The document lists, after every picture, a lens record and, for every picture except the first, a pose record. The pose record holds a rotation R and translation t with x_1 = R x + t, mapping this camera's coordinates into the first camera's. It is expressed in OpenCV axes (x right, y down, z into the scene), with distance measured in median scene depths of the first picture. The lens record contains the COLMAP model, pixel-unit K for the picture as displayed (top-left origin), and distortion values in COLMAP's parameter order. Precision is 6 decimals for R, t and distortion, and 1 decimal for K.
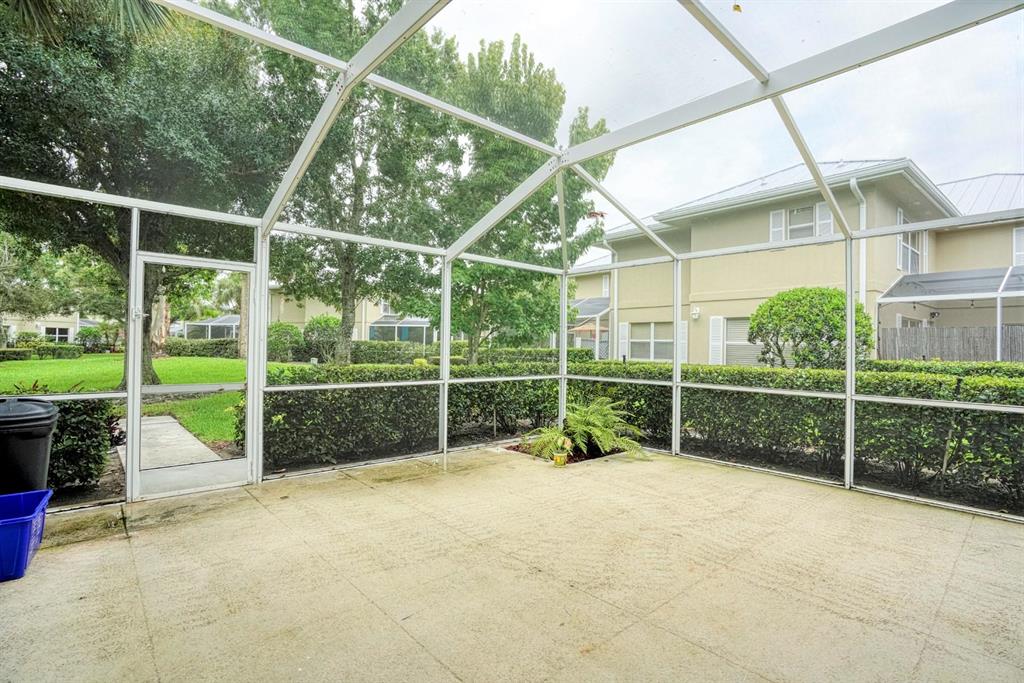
lens RADIAL K [[501.0, 0, 507.9], [0, 501.0, 338.4], [0, 0, 1]] dist [-0.086275, 0.057146]
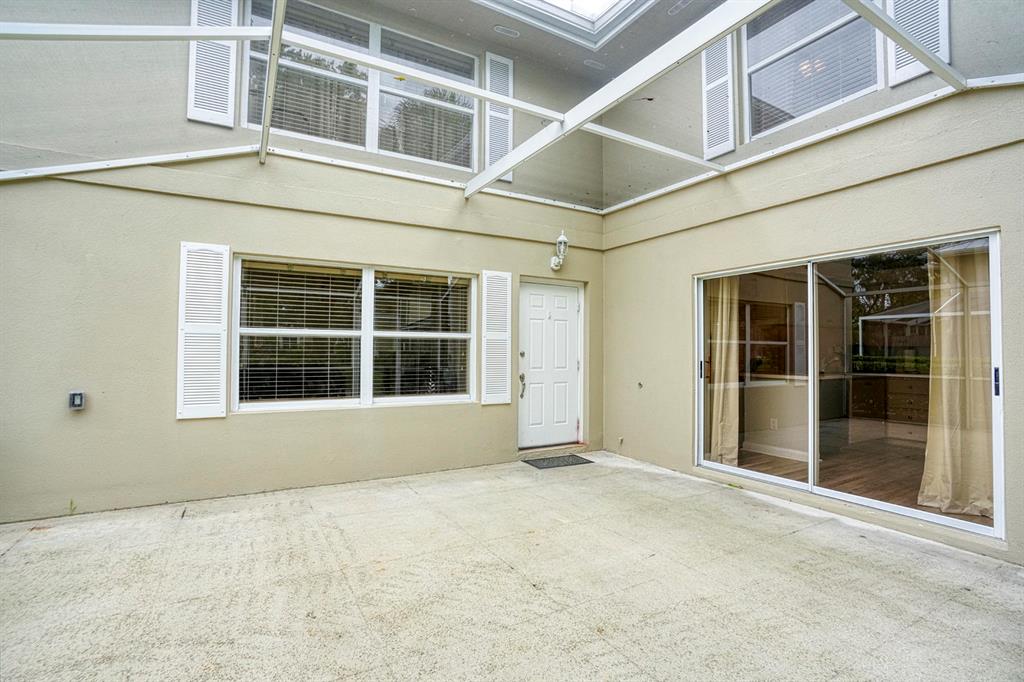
lens RADIAL K [[501.0, 0, 507.9], [0, 501.0, 337.9], [0, 0, 1]] dist [-0.086275, 0.057146]
pose [[-0.978091, -0.018136, 0.207385, -0.069851], [-0.026862, 0.998865, -0.039337, 0.035104], [-0.206436, -0.044046, -0.977468, 1.891513]]
